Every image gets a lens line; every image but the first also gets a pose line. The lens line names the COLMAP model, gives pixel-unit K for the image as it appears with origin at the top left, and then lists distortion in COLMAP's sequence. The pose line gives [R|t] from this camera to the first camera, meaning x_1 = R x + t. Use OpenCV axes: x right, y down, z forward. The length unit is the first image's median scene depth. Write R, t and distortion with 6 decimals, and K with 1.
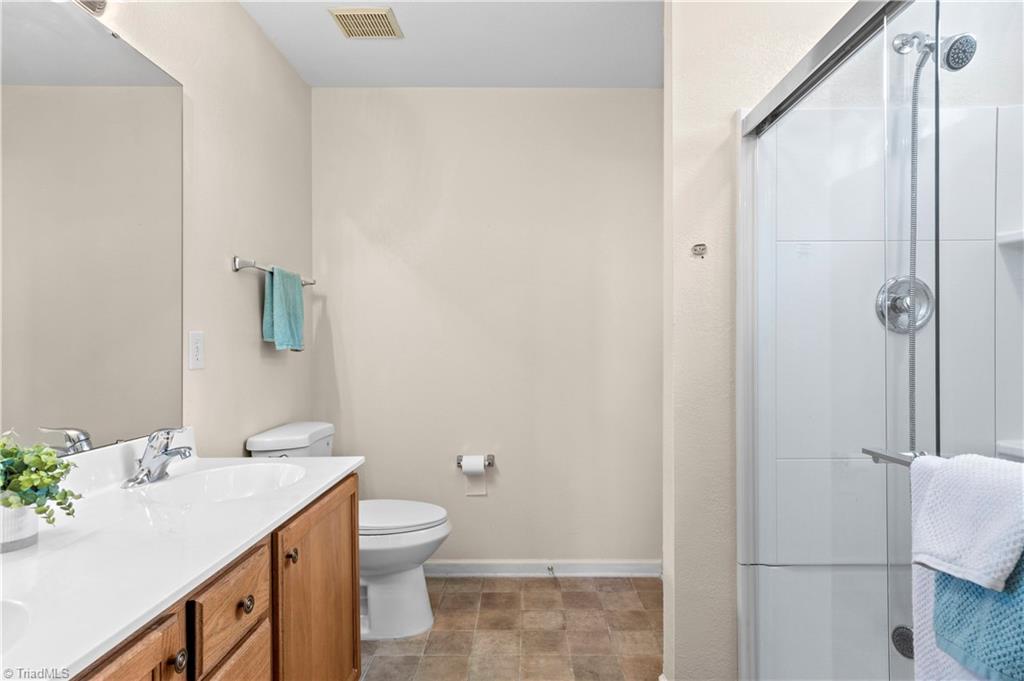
lens RADIAL K [[580.0, 0, 512.0], [0, 580.0, 340.5], [0, 0, 1]] dist [0.000166, 0.000024]
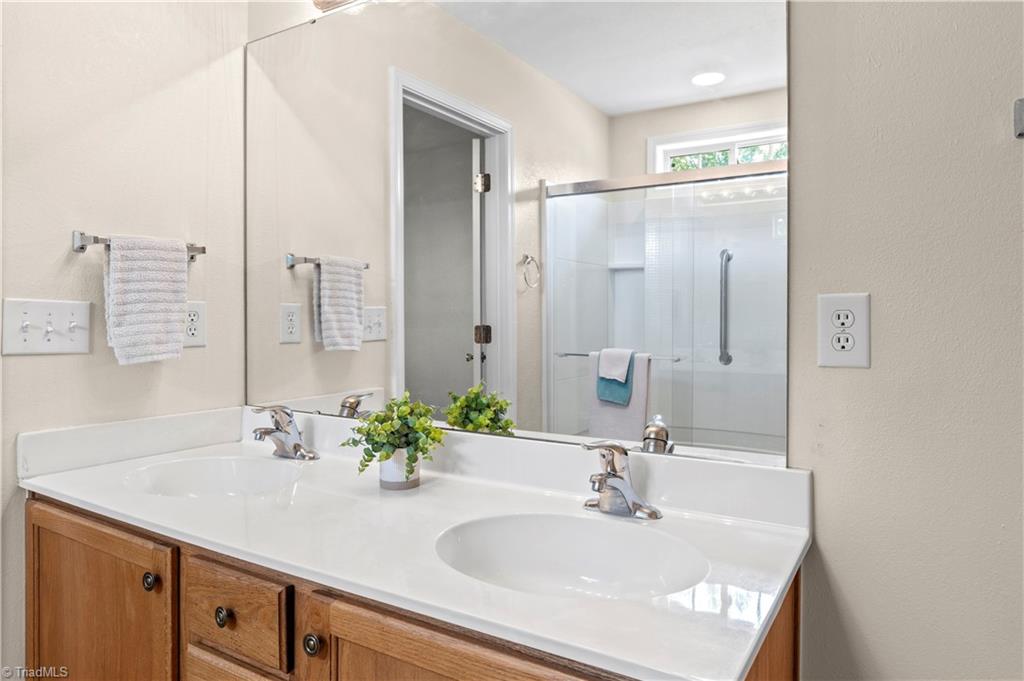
lens RADIAL K [[655.0, 0, 513.2], [0, 655.0, 320.8], [0, 0, 1]] dist [-0.000456, -0.000147]
pose [[-0.510278, 0.007630, -0.859975, 0.190802], [0.008162, 0.999959, 0.004029, 0.007545], [0.859971, -0.004963, -0.510319, 2.079742]]
